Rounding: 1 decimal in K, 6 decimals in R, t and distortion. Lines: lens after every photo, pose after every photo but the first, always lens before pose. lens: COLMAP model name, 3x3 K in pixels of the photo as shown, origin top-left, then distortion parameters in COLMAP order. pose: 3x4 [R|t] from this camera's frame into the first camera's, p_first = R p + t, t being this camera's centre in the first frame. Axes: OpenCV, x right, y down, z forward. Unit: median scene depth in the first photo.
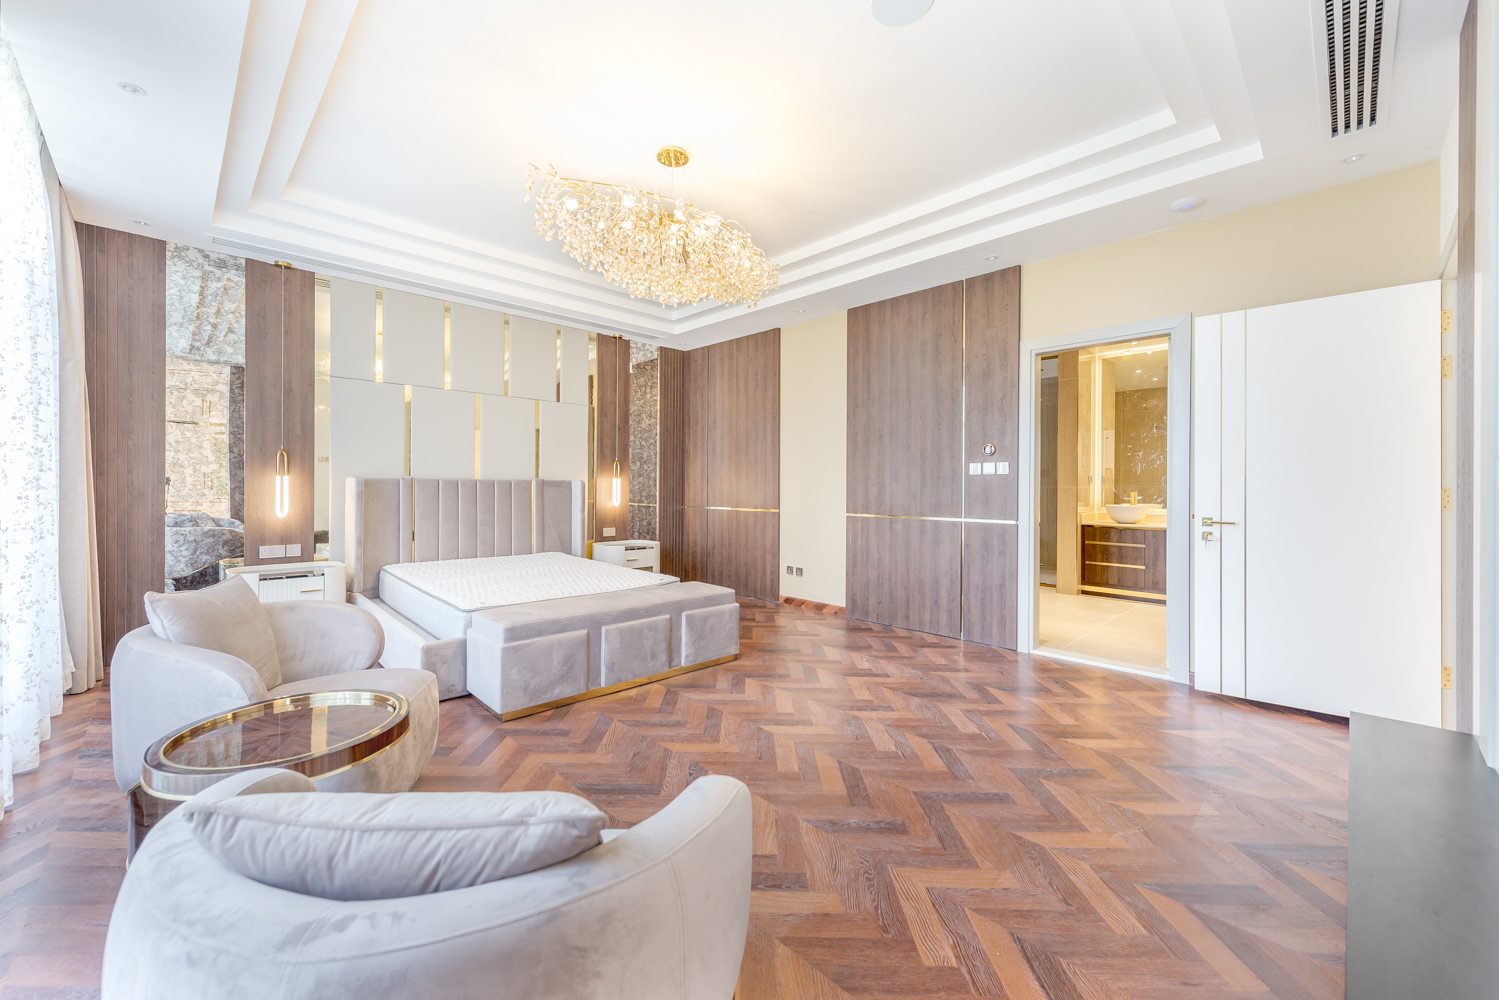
lens RADIAL K [[589.6, 0, 747.0], [0, 589.6, 490.6], [0, 0, 1]] dist [0.012935, -0.000996]
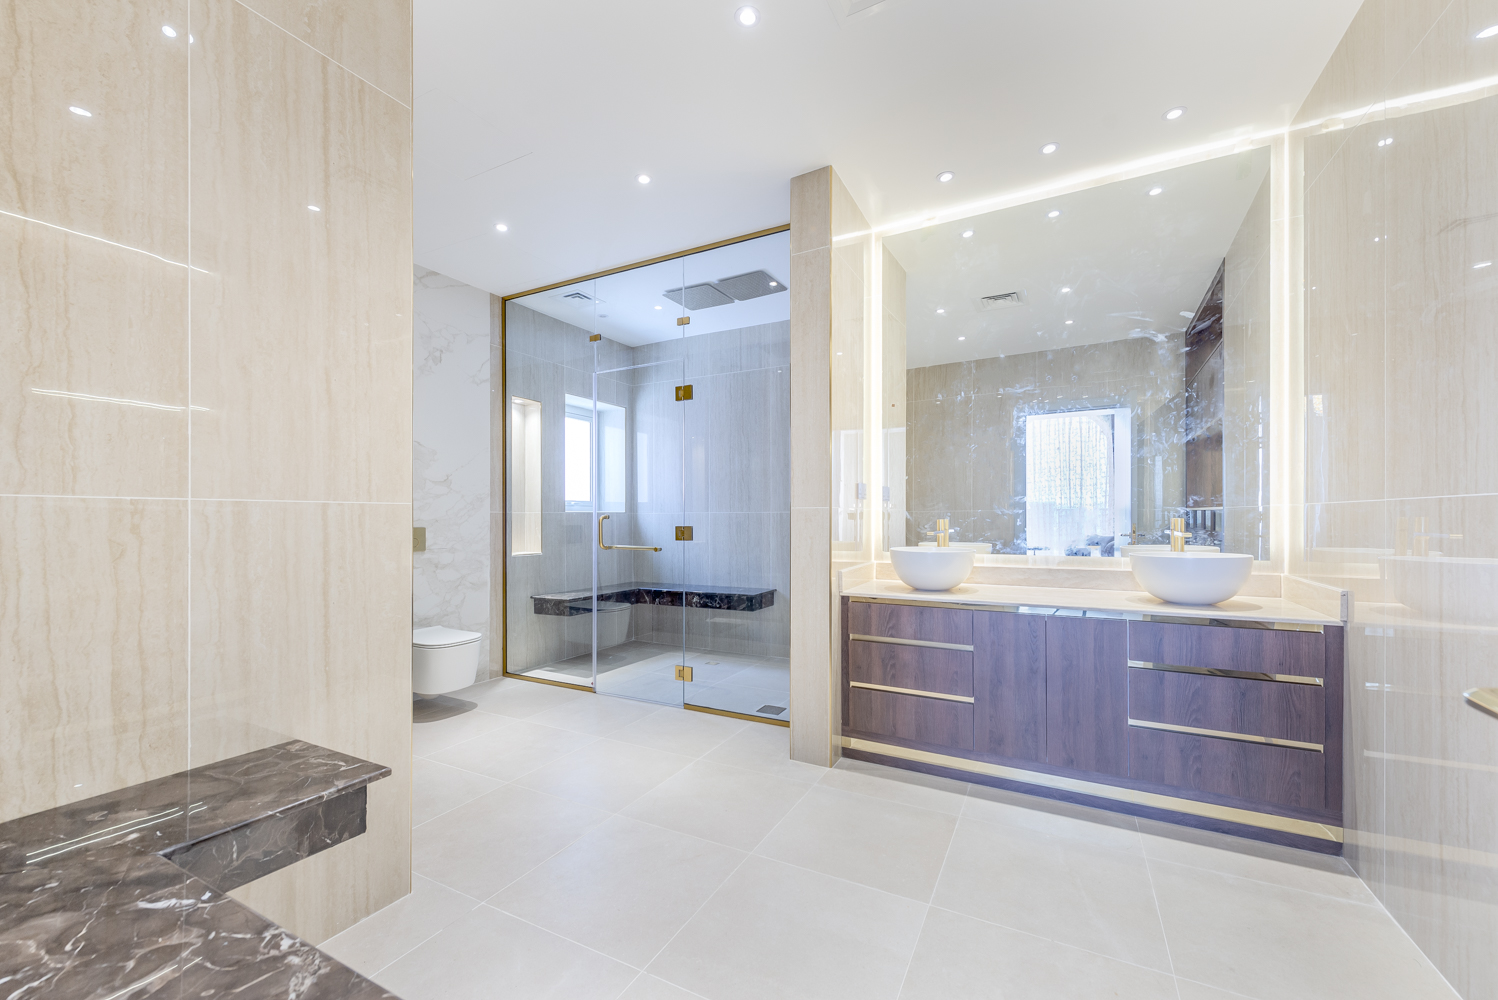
lens RADIAL K [[589.3, 0, 753.4], [0, 589.3, 510.4], [0, 0, 1]] dist [0.012935, -0.000996]
pose [[0.954490, -0.002788, 0.298231, 0.375000], [0.005452, 0.999952, -0.008101, -0.000957], [-0.298194, 0.009358, 0.954459, 0.607731]]
